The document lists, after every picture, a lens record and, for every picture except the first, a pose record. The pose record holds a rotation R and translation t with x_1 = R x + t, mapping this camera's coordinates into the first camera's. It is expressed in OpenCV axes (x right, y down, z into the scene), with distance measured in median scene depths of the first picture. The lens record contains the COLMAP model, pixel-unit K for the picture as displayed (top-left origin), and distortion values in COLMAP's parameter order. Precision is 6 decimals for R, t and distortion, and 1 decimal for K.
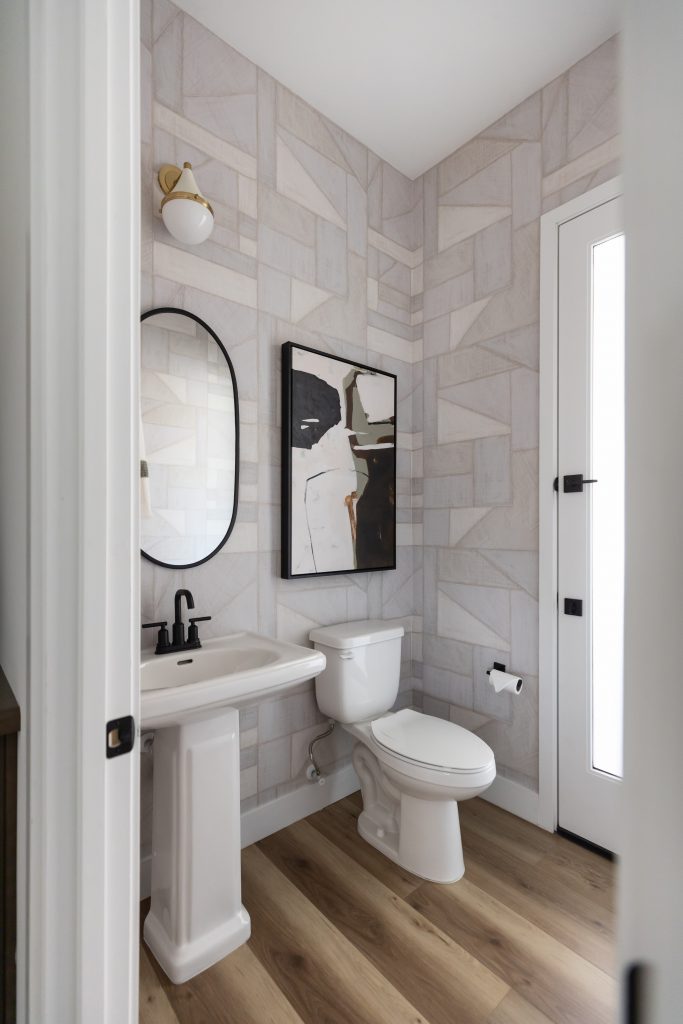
lens RADIAL K [[454.6, 0, 335.8], [0, 454.6, 528.7], [0, 0, 1]] dist [0.008336, 0.000998]
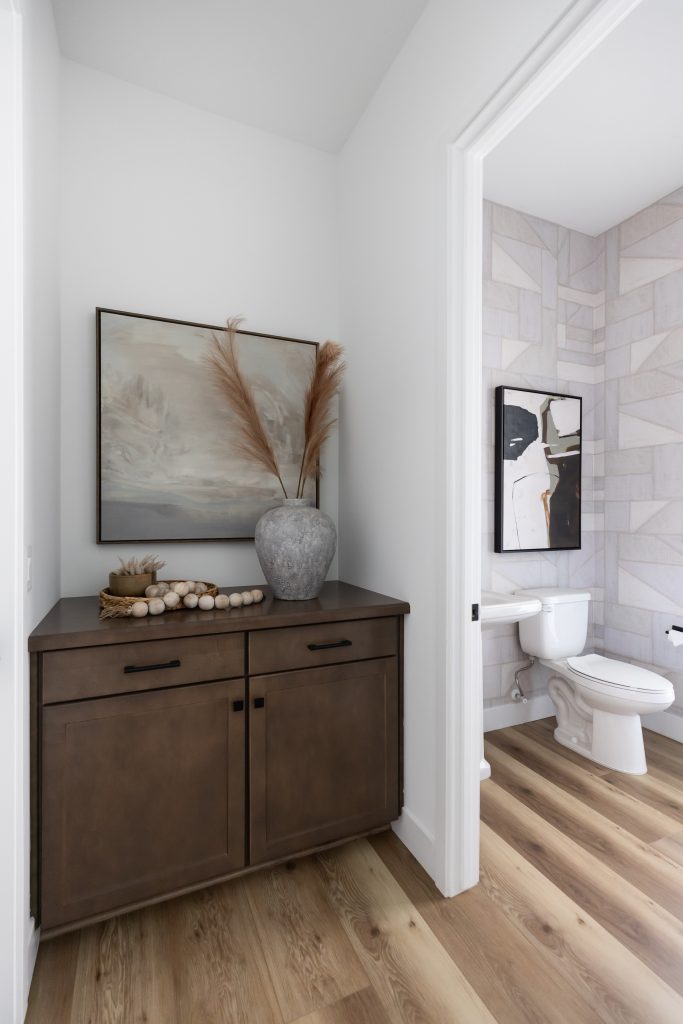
lens RADIAL K [[454.6, 0, 337.8], [0, 454.6, 515.6], [0, 0, 1]] dist [0.008336, 0.000998]
pose [[0.956095, 0.000436, -0.293055, -0.165006], [-0.000751, 0.999999, -0.000960, -0.004073], [0.293055, 0.001138, 0.956095, -0.474509]]
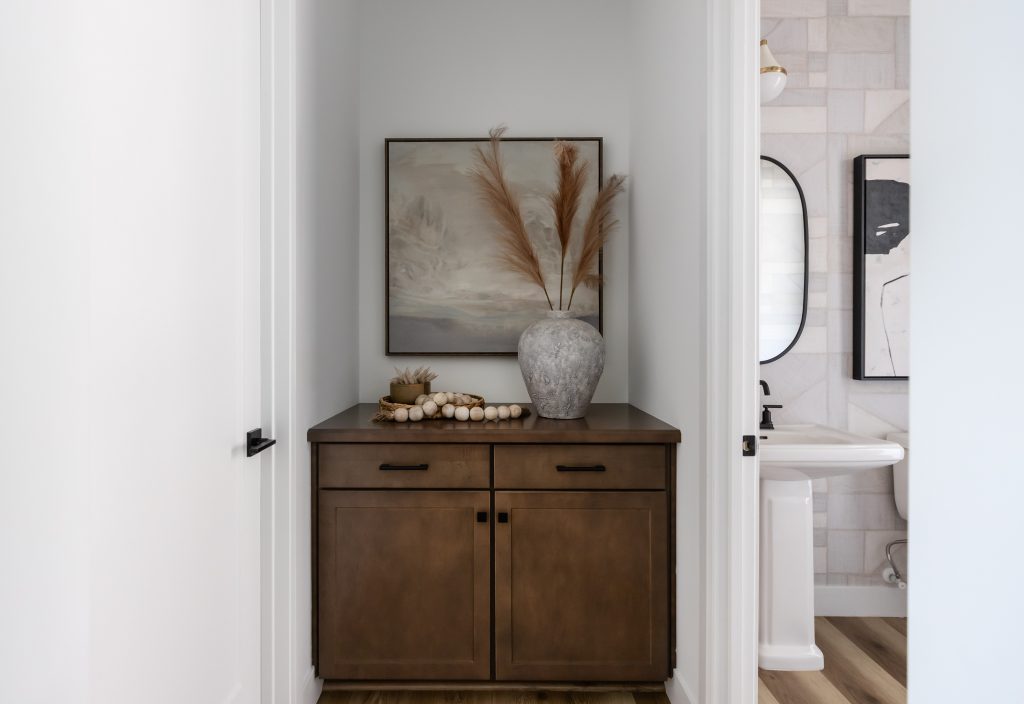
lens RADIAL K [[512.6, 0, 497.7], [0, 512.6, 332.2], [0, 0, 1]] dist [0.004298, 0.000266]
pose [[0.754759, 0.000155, -0.656002, 0.039013], [-0.002698, 0.999992, -0.002869, 0.005534], [0.655997, 0.003935, 0.754753, -0.427781]]
